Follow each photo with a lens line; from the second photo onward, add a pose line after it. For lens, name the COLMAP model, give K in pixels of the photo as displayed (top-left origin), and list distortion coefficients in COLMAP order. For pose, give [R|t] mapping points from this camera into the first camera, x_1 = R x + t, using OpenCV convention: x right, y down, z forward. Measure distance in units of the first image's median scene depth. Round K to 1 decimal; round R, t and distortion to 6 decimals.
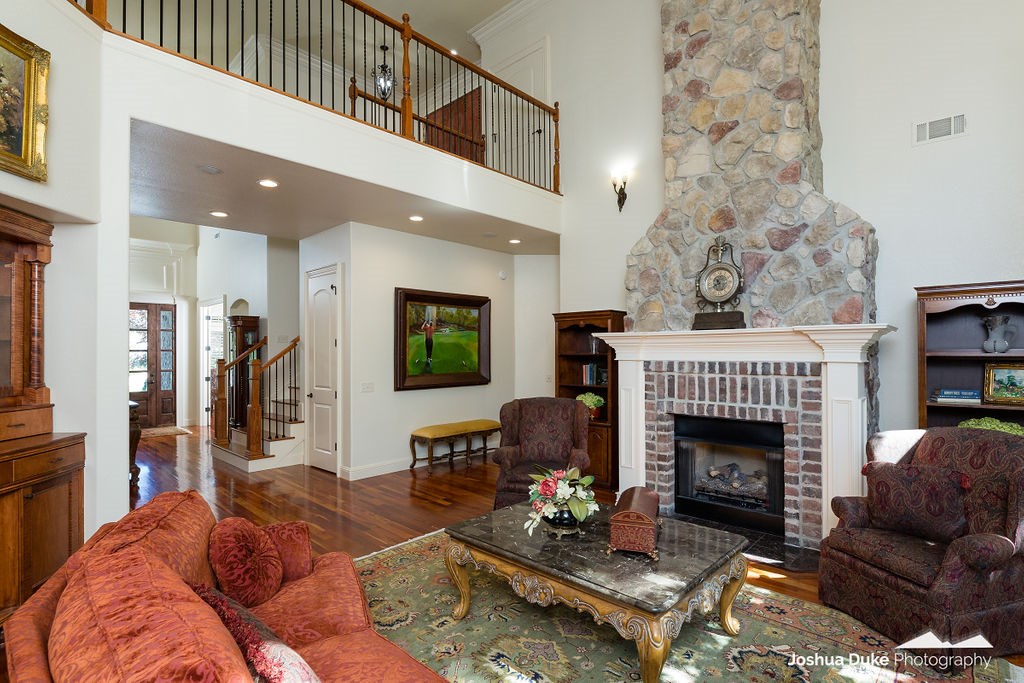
lens RADIAL K [[509.2, 0, 509.2], [0, 509.2, 351.5], [0, 0, 1]] dist [0.000570, -0.000159]
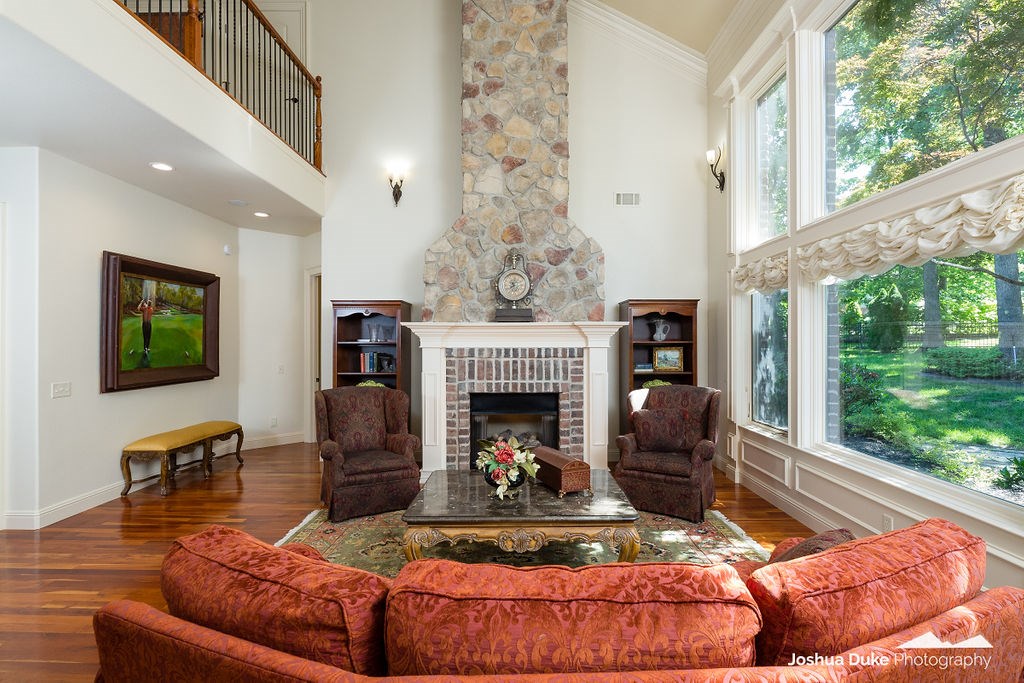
lens RADIAL K [[510.9, 0, 512.0], [0, 510.9, 341.5], [0, 0, 1]] dist [0.001894, 0.000244]
pose [[0.717802, 0.000987, 0.696247, -0.448009], [-0.001672, 0.999999, 0.000306, 0.003310], [-0.696246, -0.001384, 0.717802, 0.096168]]
